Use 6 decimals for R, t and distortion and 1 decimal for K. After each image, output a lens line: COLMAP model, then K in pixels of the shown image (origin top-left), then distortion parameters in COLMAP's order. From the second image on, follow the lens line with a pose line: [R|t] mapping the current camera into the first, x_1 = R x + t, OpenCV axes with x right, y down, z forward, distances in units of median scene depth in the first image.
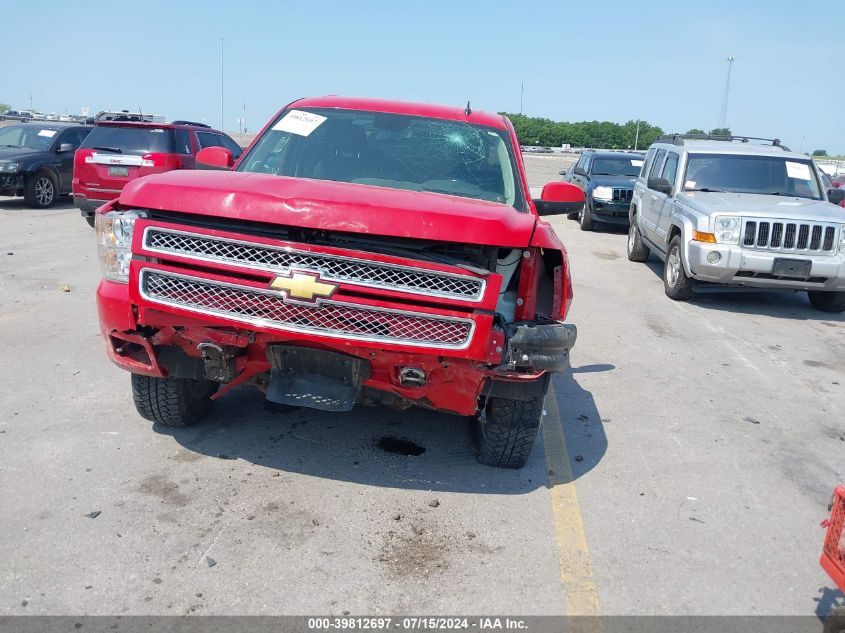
lens RADIAL K [[676.3, 0, 423.9], [0, 676.3, 299.3], [0, 0, 1]] dist [-0.000382, 0.002752]
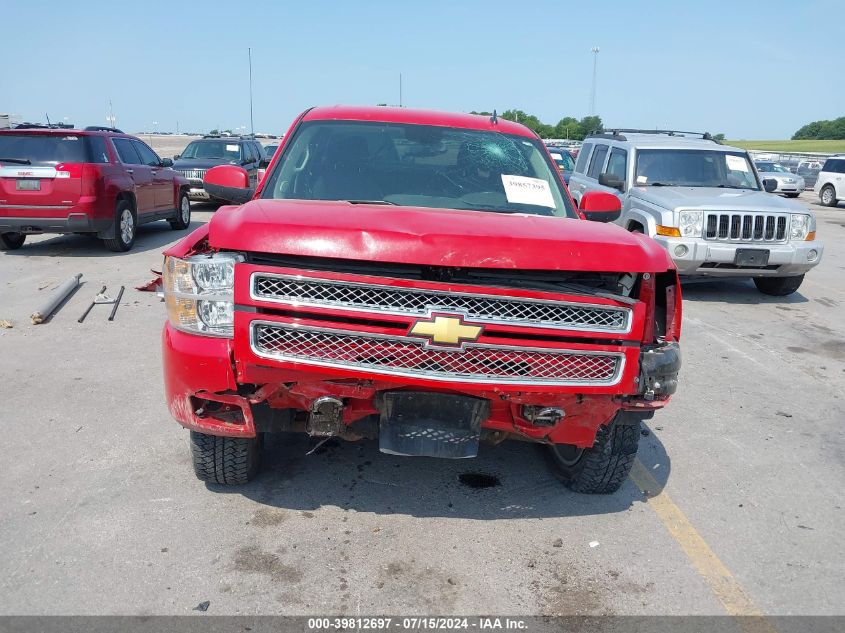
lens RADIAL K [[676.3, 0, 423.9], [0, 676.3, 299.3], [0, 0, 1]] dist [-0.000382, 0.002752]
pose [[0.984963, -0.063163, 0.160807, -0.287865], [0.061455, 0.997988, 0.015575, -0.062761], [-0.161467, -0.005458, 0.986863, 0.089974]]
